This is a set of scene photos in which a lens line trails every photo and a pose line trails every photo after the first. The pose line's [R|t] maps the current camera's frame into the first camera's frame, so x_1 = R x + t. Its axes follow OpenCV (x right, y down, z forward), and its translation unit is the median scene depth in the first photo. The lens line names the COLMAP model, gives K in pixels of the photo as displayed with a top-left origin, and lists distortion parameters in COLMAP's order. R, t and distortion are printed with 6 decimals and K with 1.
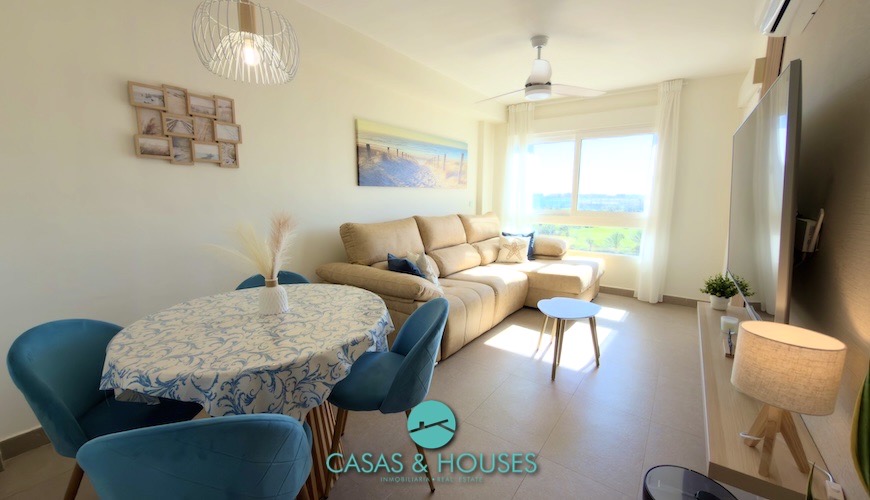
lens RADIAL K [[346.4, 0, 437.7], [0, 346.4, 250.6], [0, 0, 1]] dist [-0.003165, 0.001123]
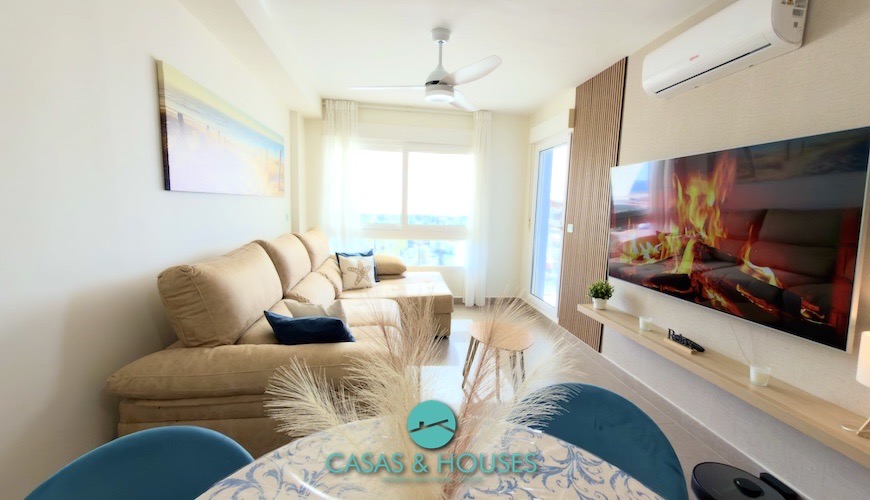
lens RADIAL K [[346.4, 0, 435.3], [0, 346.4, 250.4], [0, 0, 1]] dist [-0.003165, 0.001123]
pose [[0.723348, -0.069405, 0.686987, -0.298058], [0.082696, 0.996482, 0.013600, -0.070618], [-0.685514, 0.046974, 0.726543, 0.348577]]
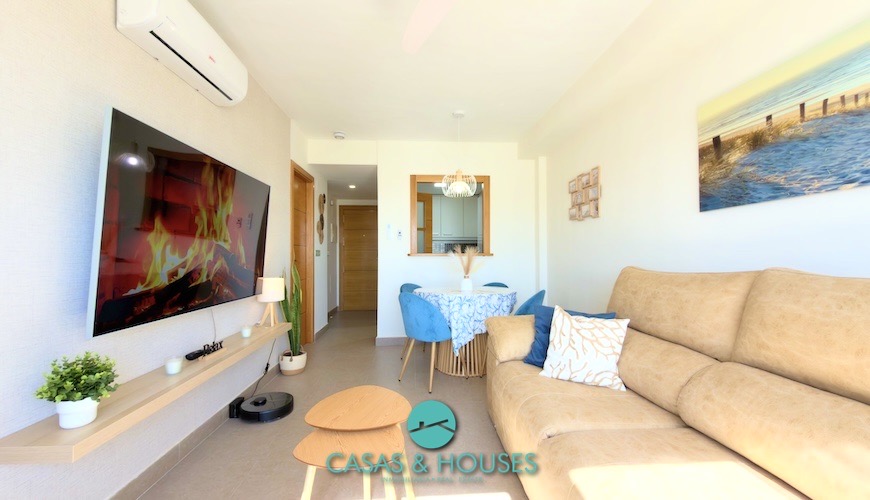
lens RADIAL K [[346.4, 0, 435.1], [0, 346.4, 249.6], [0, 0, 1]] dist [-0.003165, 0.001123]
pose [[-0.772240, -0.015593, -0.635140, 0.509821], [-0.103949, 0.989328, 0.102098, -0.133413], [0.626770, 0.144866, -0.765620, 1.165164]]
